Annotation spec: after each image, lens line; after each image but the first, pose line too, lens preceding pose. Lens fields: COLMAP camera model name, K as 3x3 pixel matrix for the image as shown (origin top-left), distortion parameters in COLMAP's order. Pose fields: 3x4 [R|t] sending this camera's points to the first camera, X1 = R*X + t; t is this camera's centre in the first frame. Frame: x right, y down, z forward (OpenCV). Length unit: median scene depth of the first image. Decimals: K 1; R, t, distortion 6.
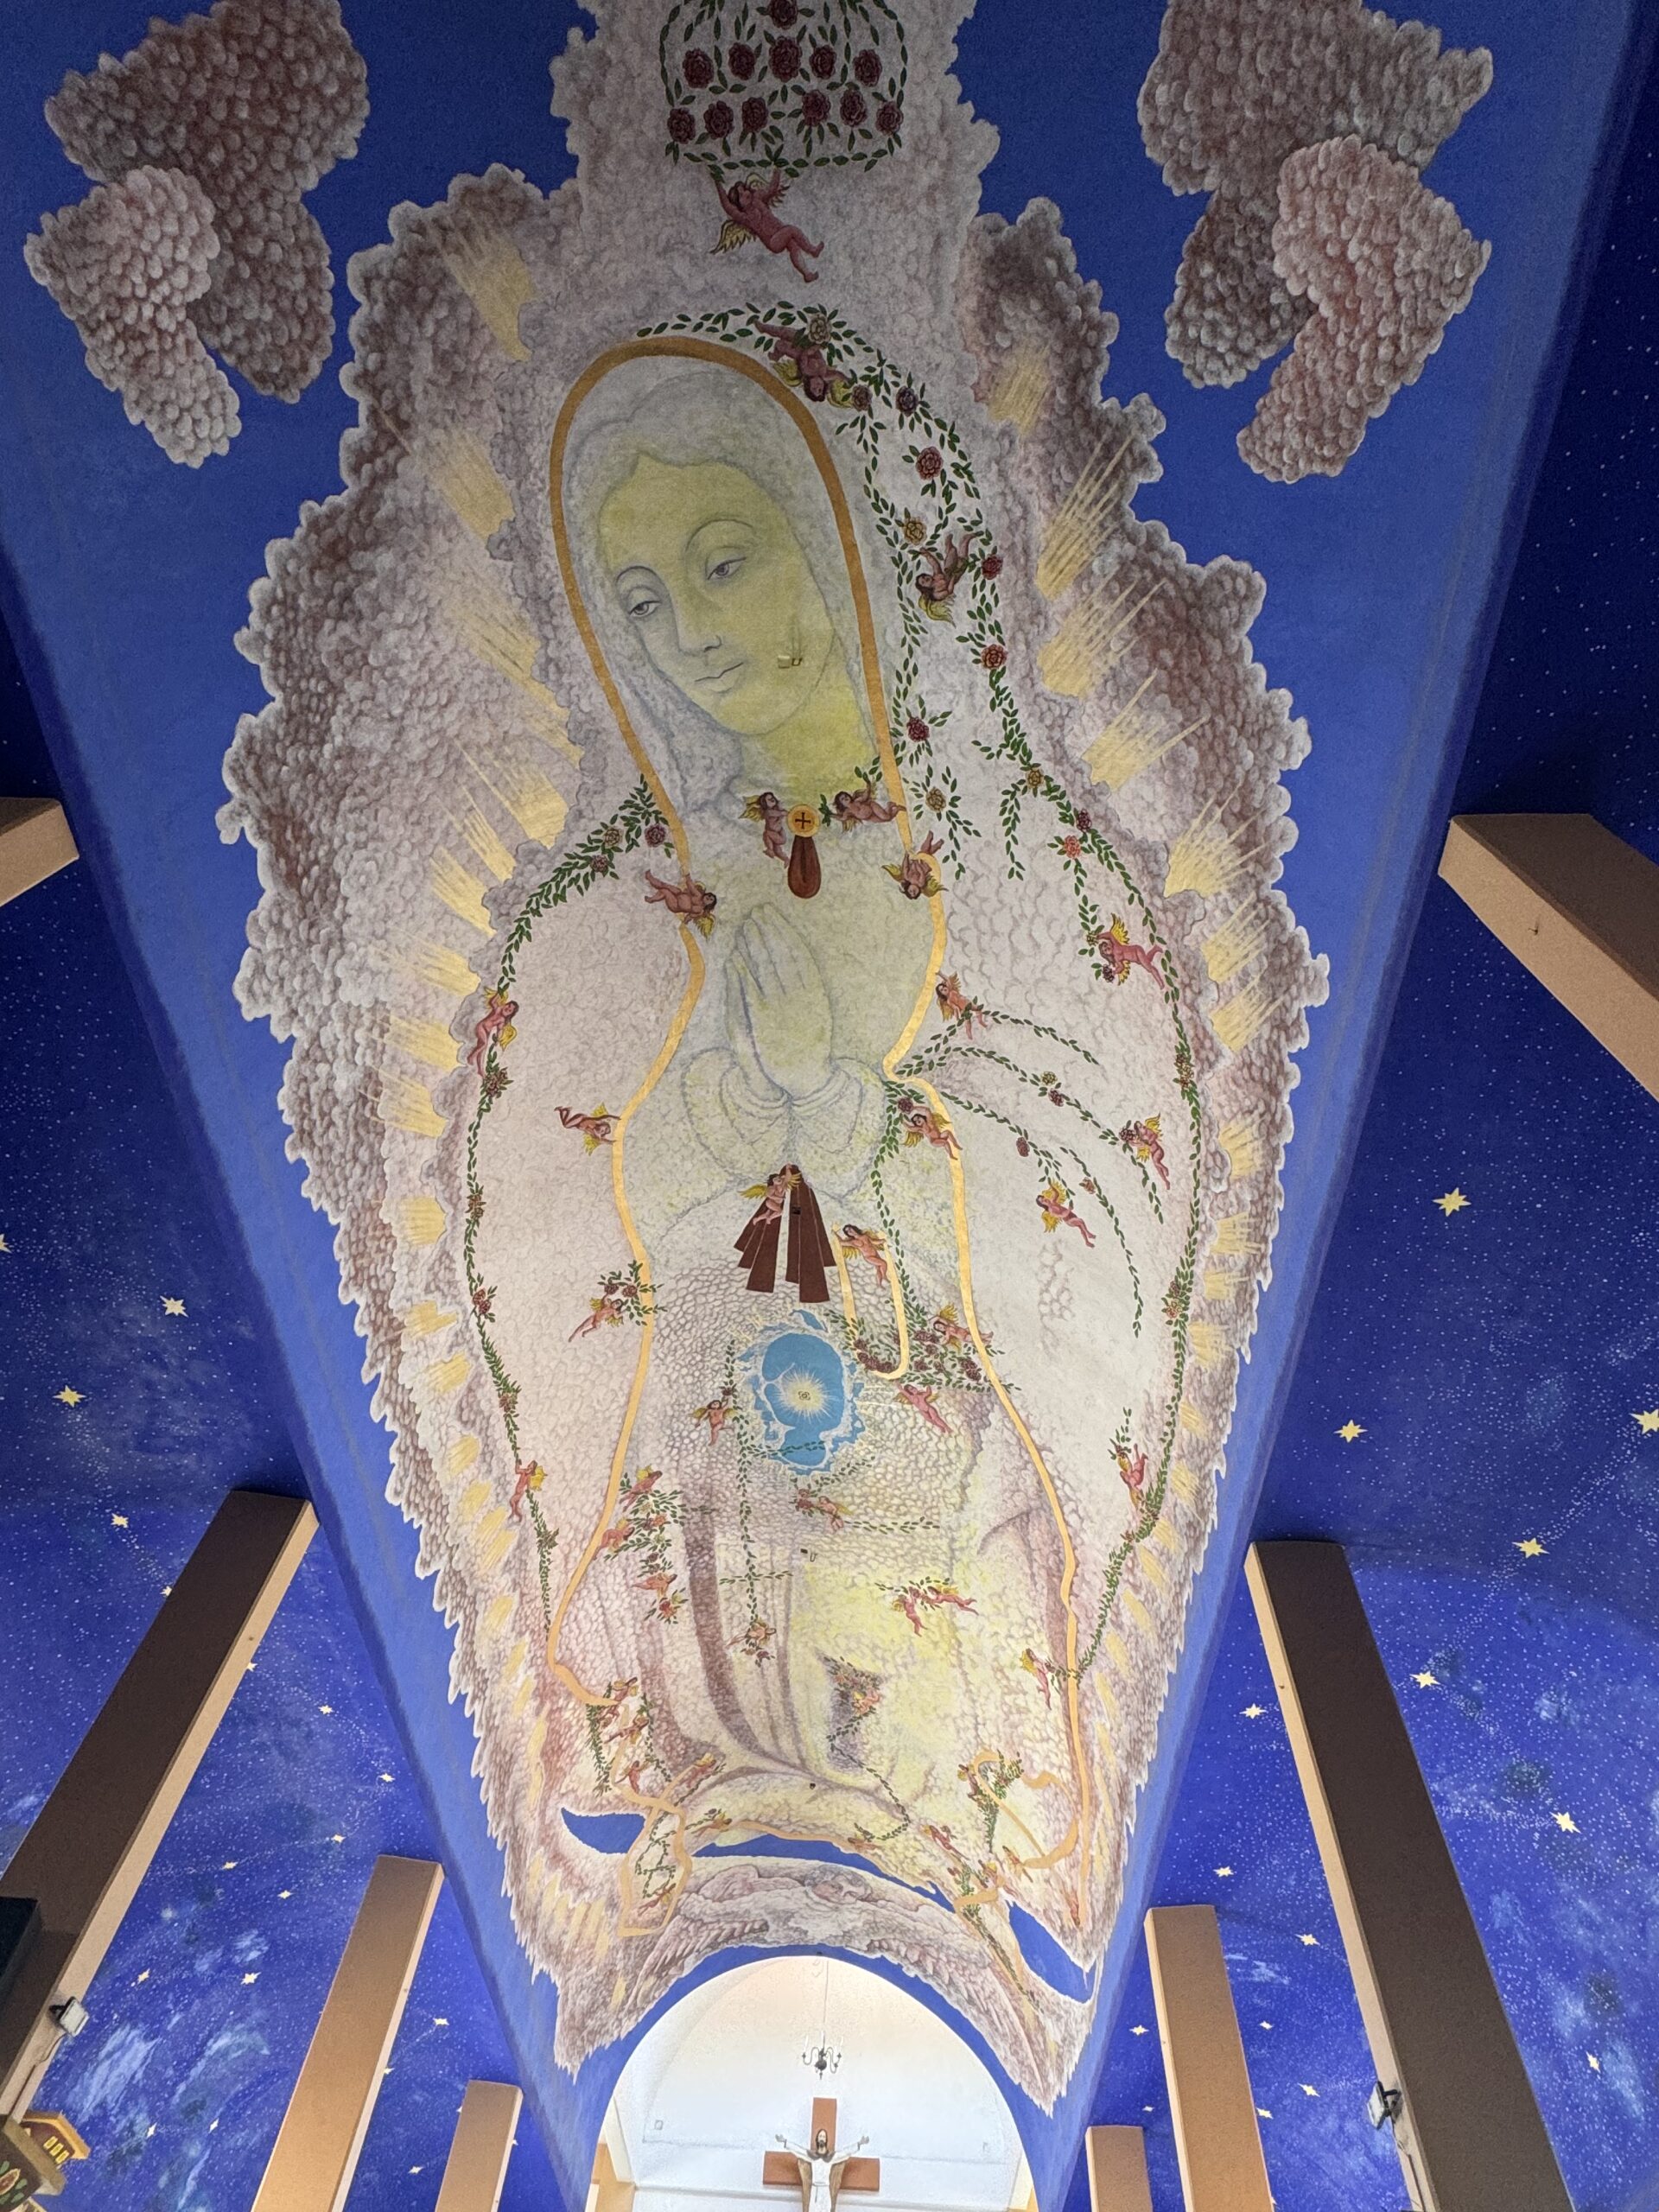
lens RADIAL K [[1198.7, 0, 829.5], [0, 1198.7, 1106.0], [0, 0, 1]] dist [0.002318, 0.000335]
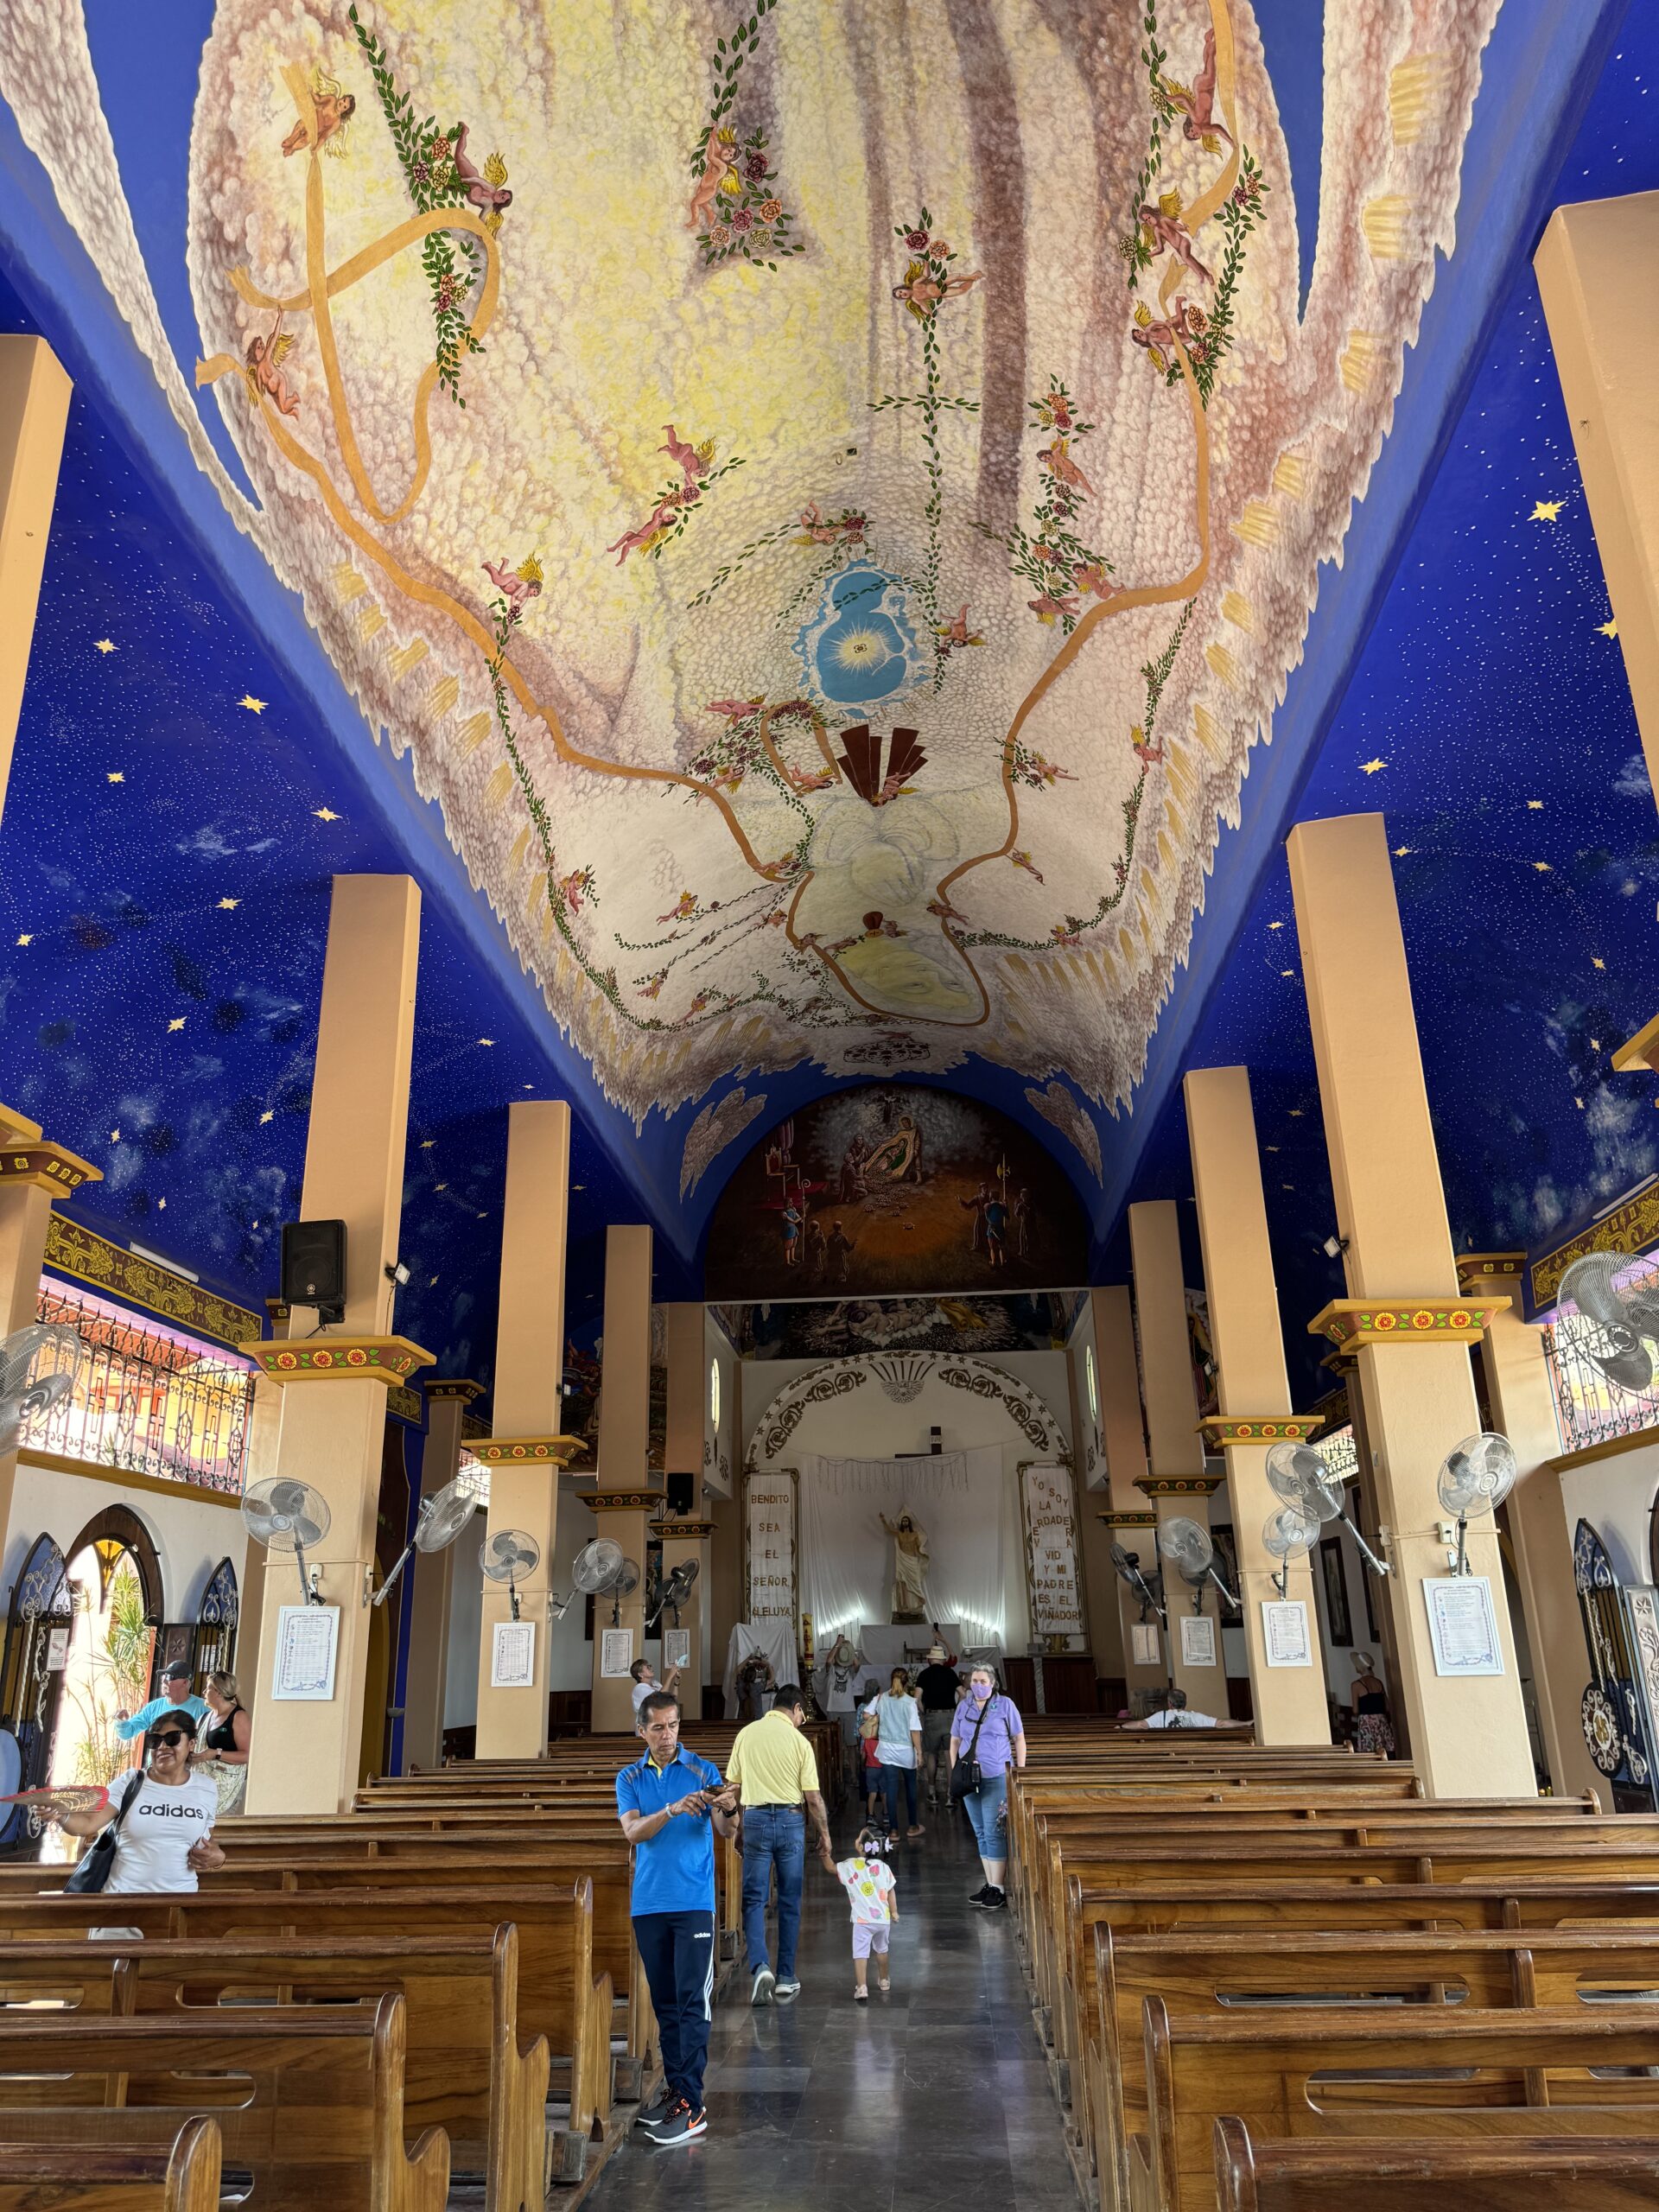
lens RADIAL K [[1574.2, 0, 829.5], [0, 1574.2, 1106.0], [0, 0, 1]] dist [0.006007, -0.001388]
pose [[-0.998098, 0.001001, 0.061633, -0.071391], [-0.059652, 0.236262, -0.969857, 1.493036], [-0.015532, -0.971689, -0.235753, 0.944430]]
